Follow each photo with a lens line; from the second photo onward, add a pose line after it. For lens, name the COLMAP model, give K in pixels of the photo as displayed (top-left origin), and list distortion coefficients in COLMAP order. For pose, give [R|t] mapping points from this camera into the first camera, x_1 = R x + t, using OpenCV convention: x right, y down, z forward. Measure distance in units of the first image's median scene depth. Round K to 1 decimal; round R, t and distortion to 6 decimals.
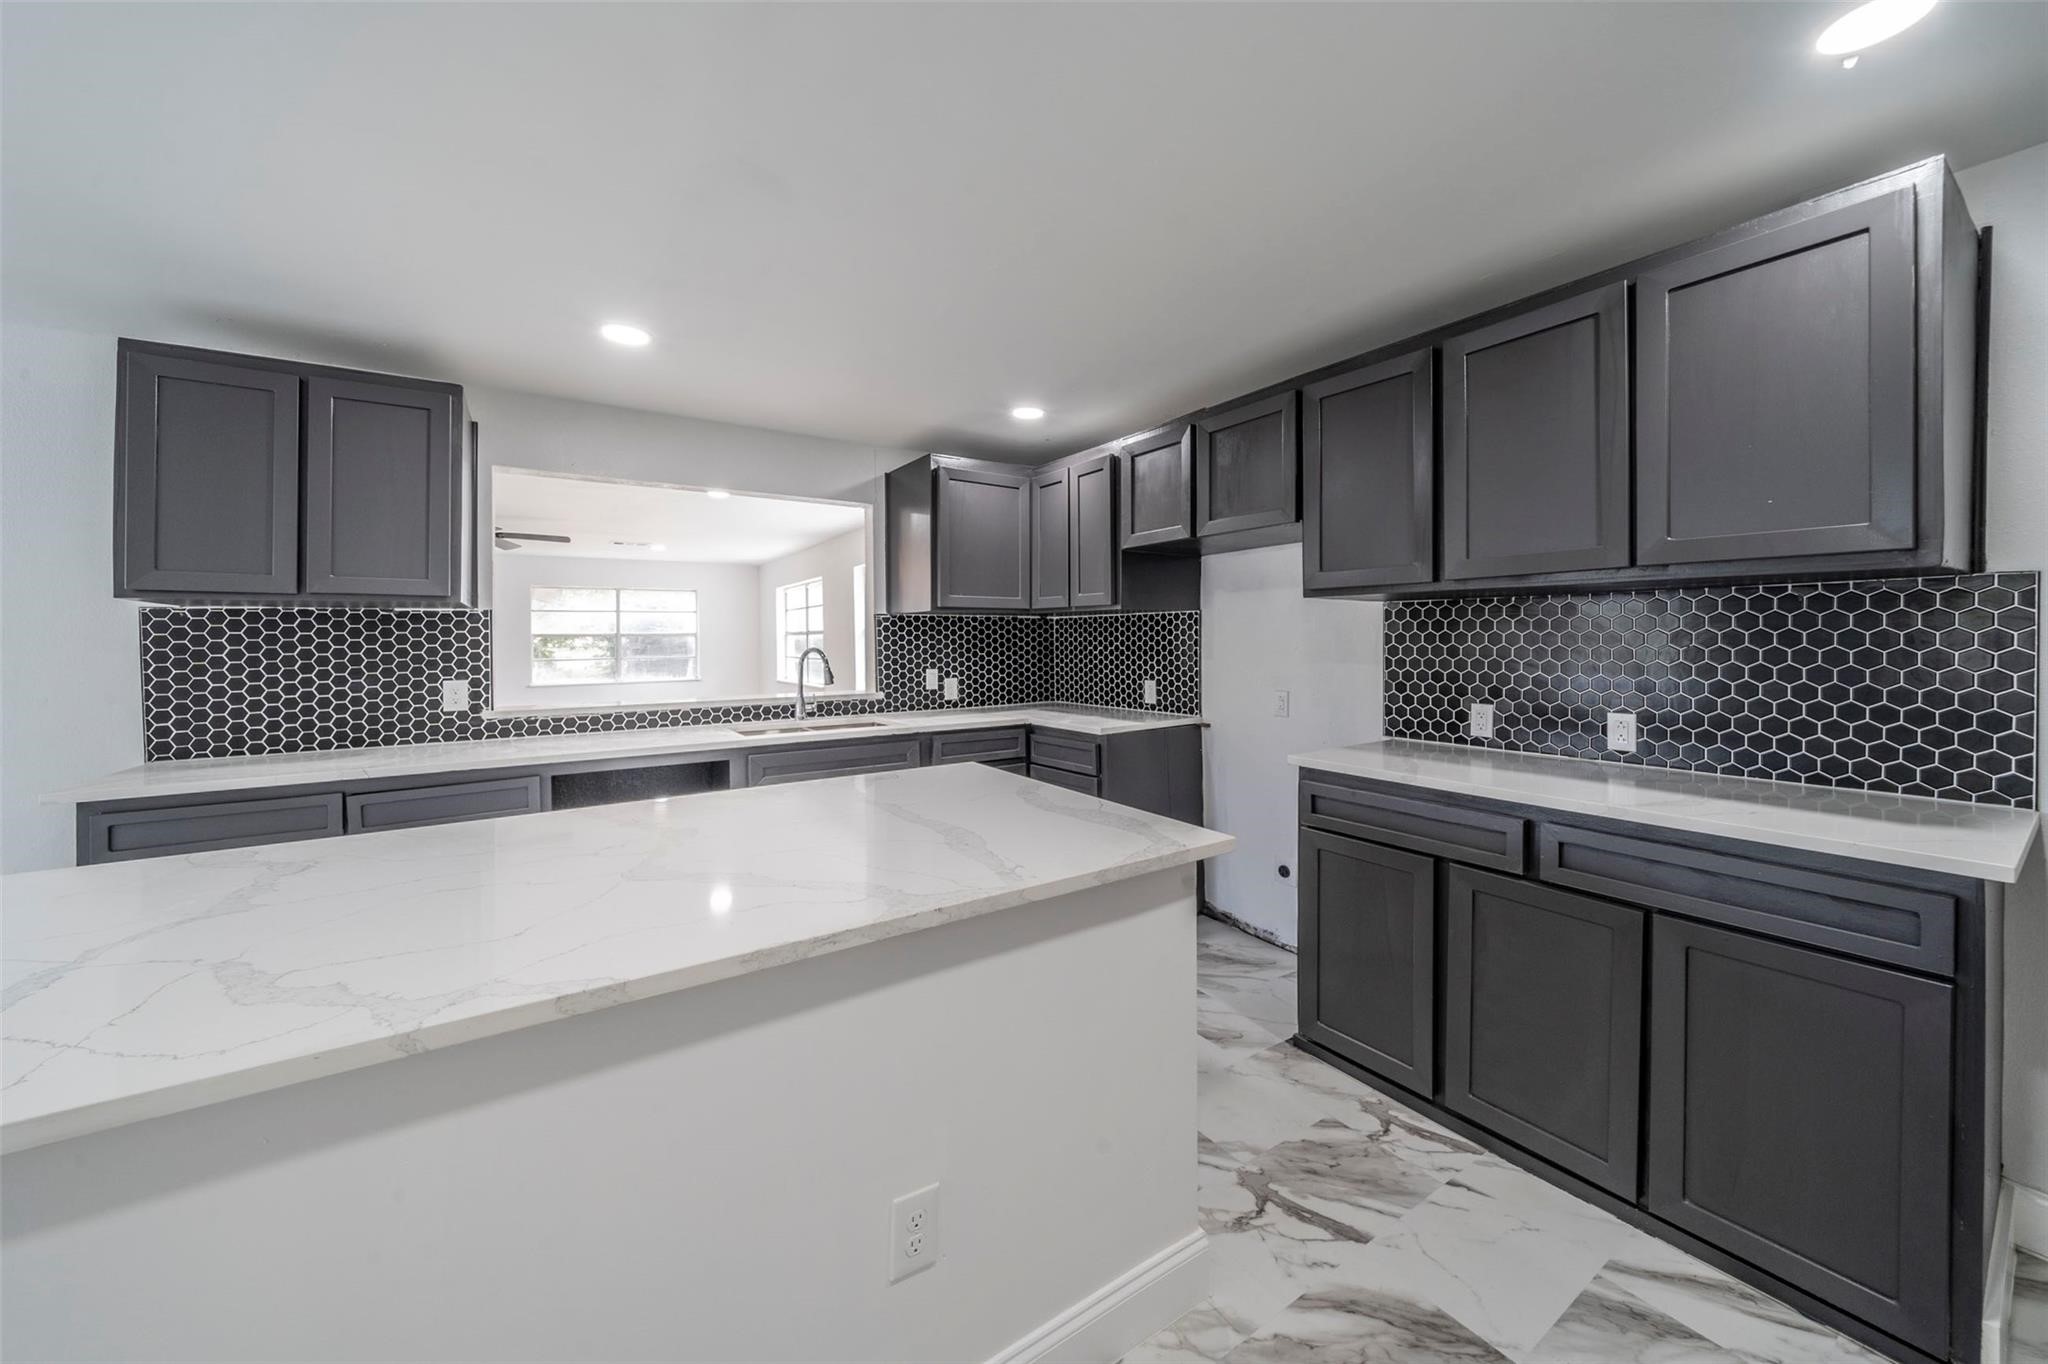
lens RADIAL K [[753.4, 0, 1112.2], [0, 753.4, 643.3], [0, 0, 1]] dist [-0.002018, -0.000218]
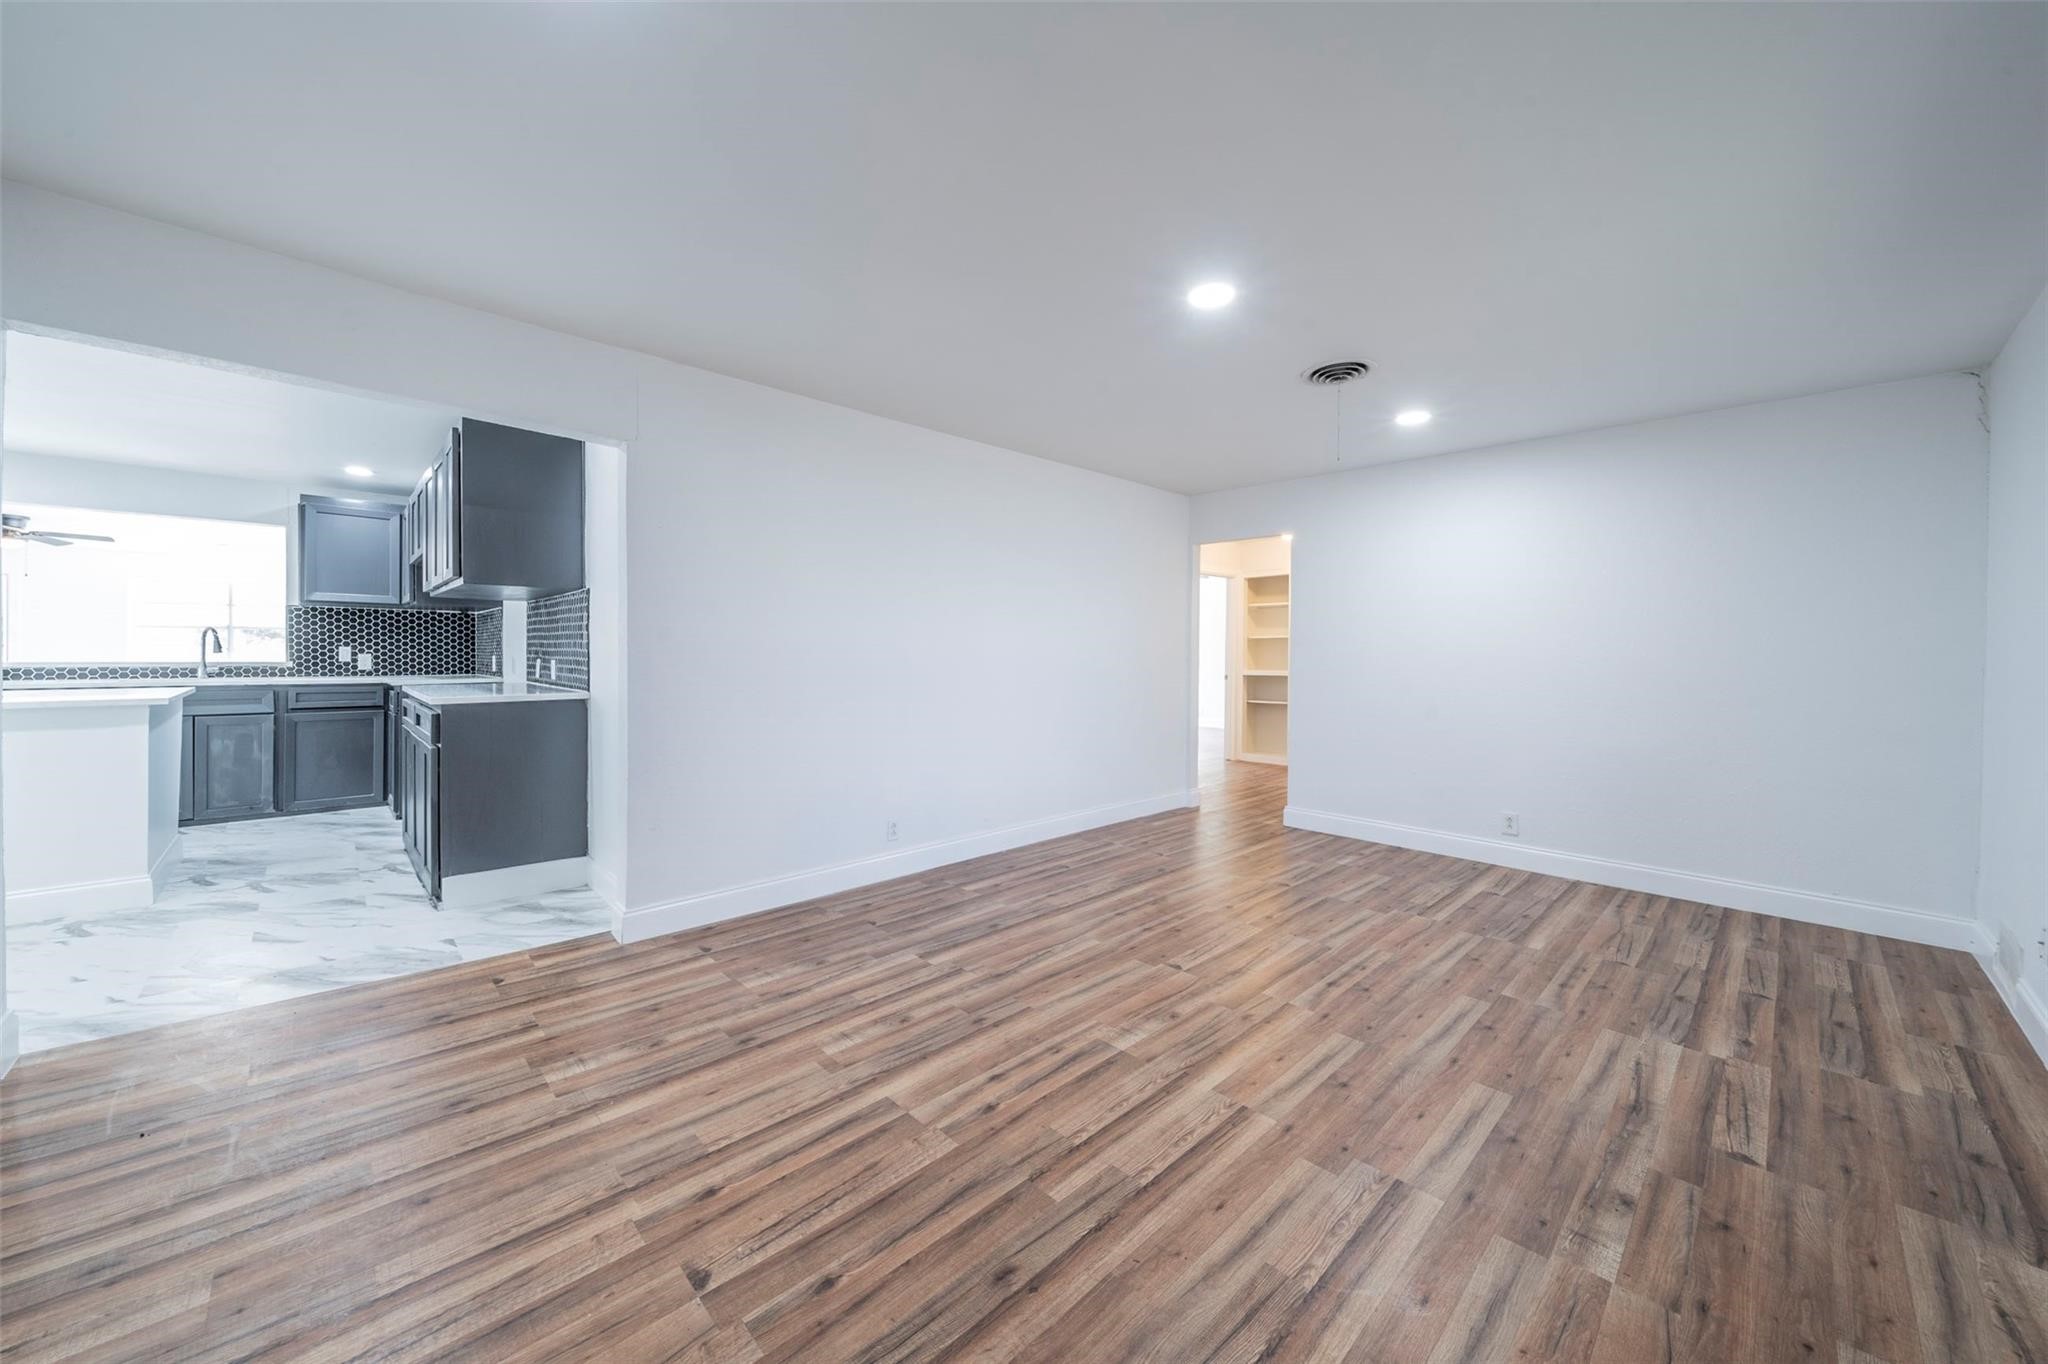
lens RADIAL K [[744.2, 0, 1030.0], [0, 744.2, 659.6], [0, 0, 1]] dist [0.000028, -0.000053]
pose [[0.990188, 0.014704, 0.138968, 0.931052], [-0.015460, 0.999871, 0.004364, 0.037132], [-0.138886, -0.006470, 0.990287, -0.598925]]
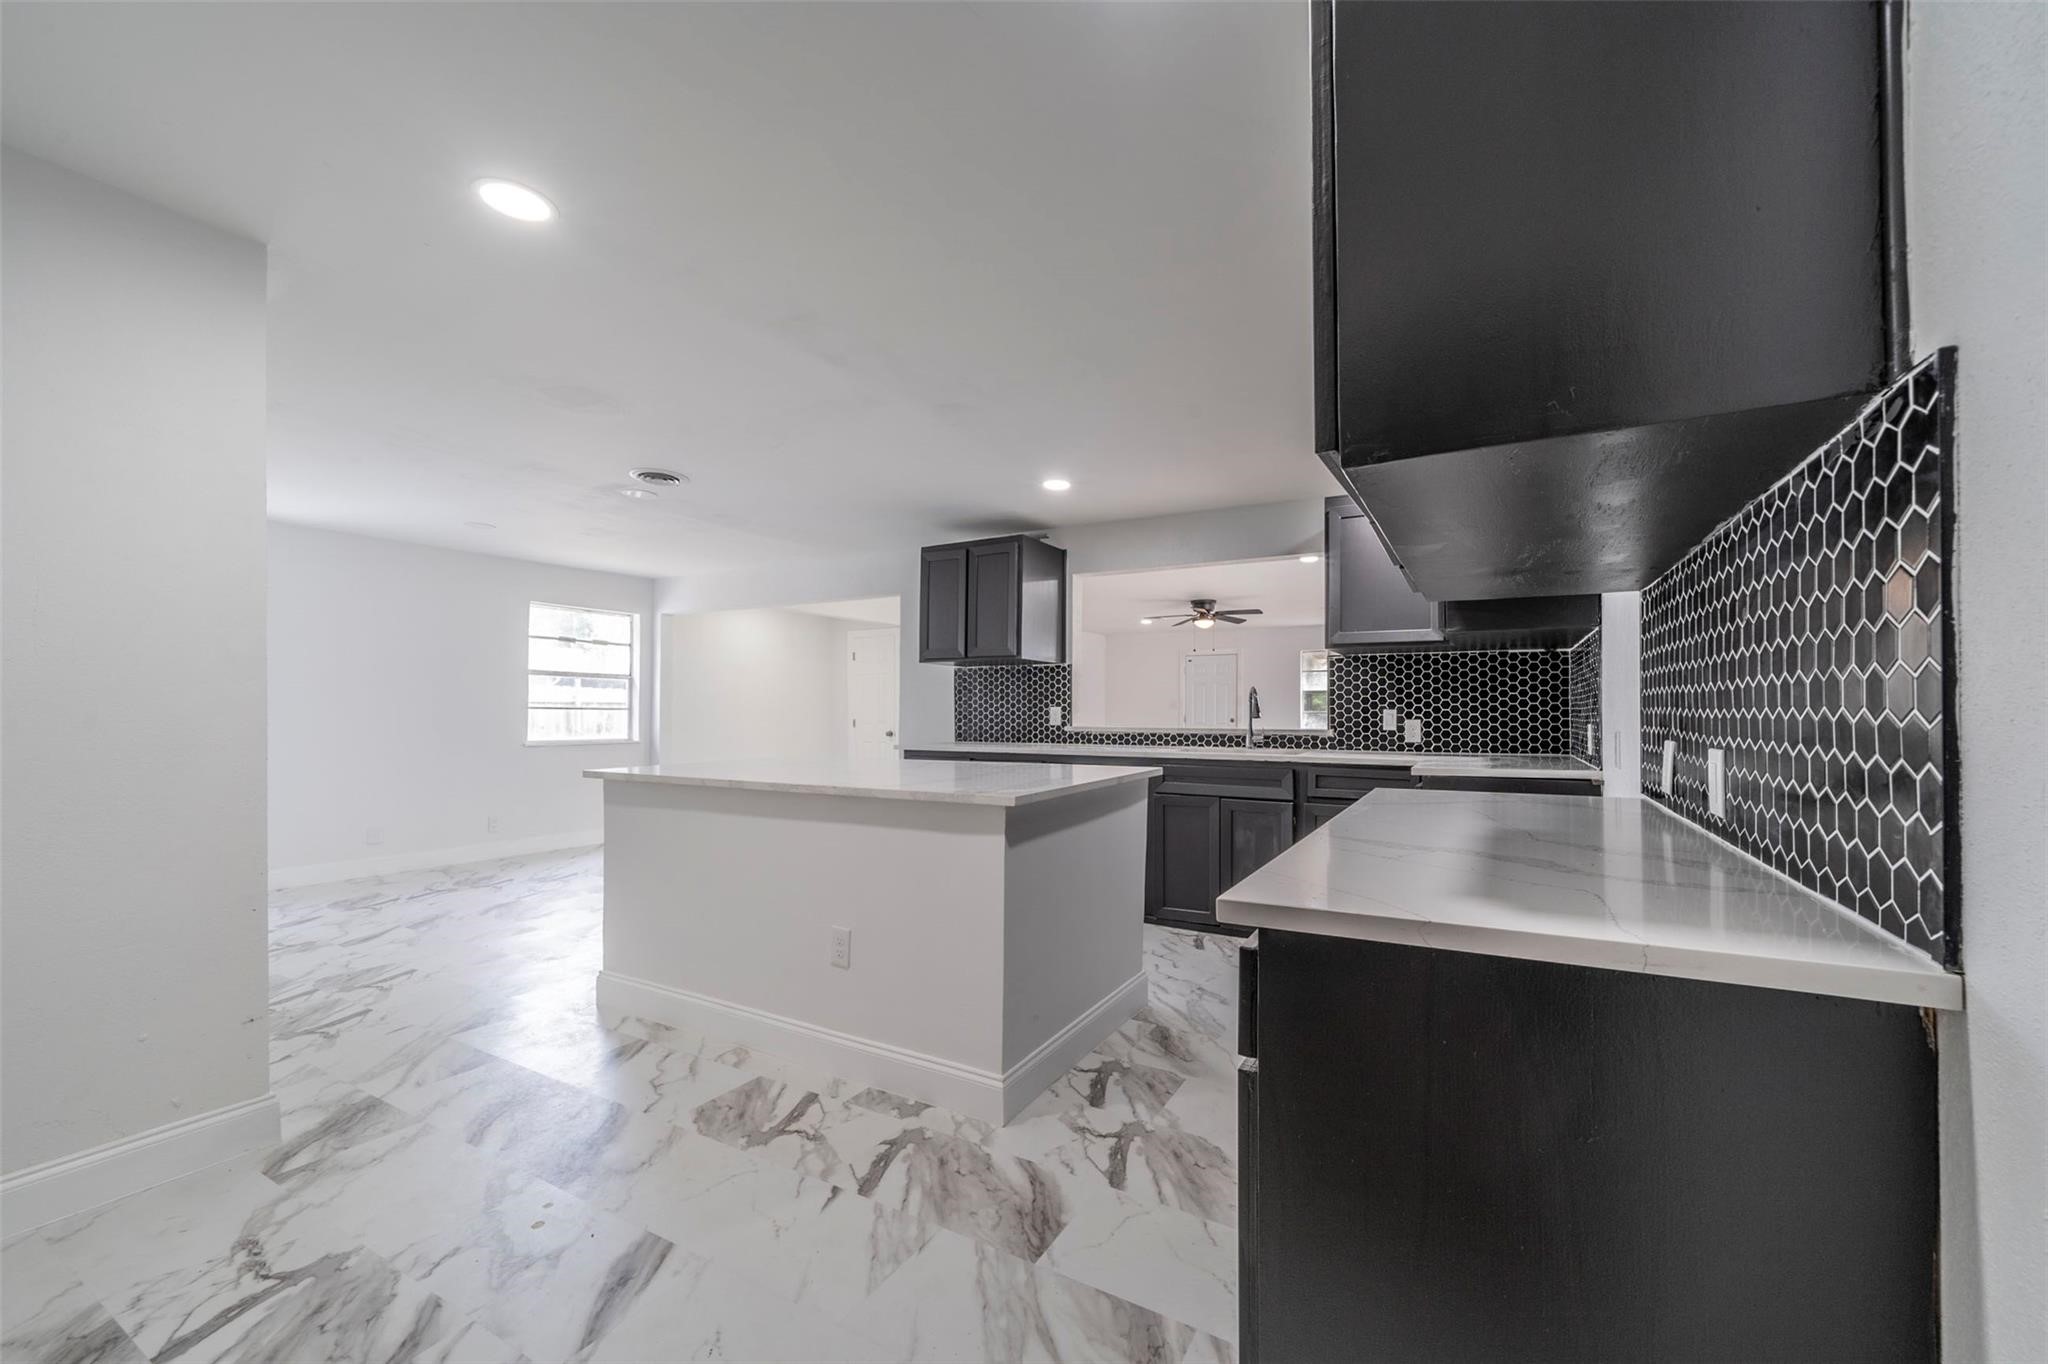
lens RADIAL K [[801.2, 0, 1033.0], [0, 801.2, 705.6], [0, 0, 1]] dist [-0.000938, -0.000102]
pose [[0.420905, 0.004054, -0.907096, 0.579350], [-0.007739, 0.999970, 0.000879, 0.036599], [0.907072, 0.006650, 0.420924, 0.166604]]
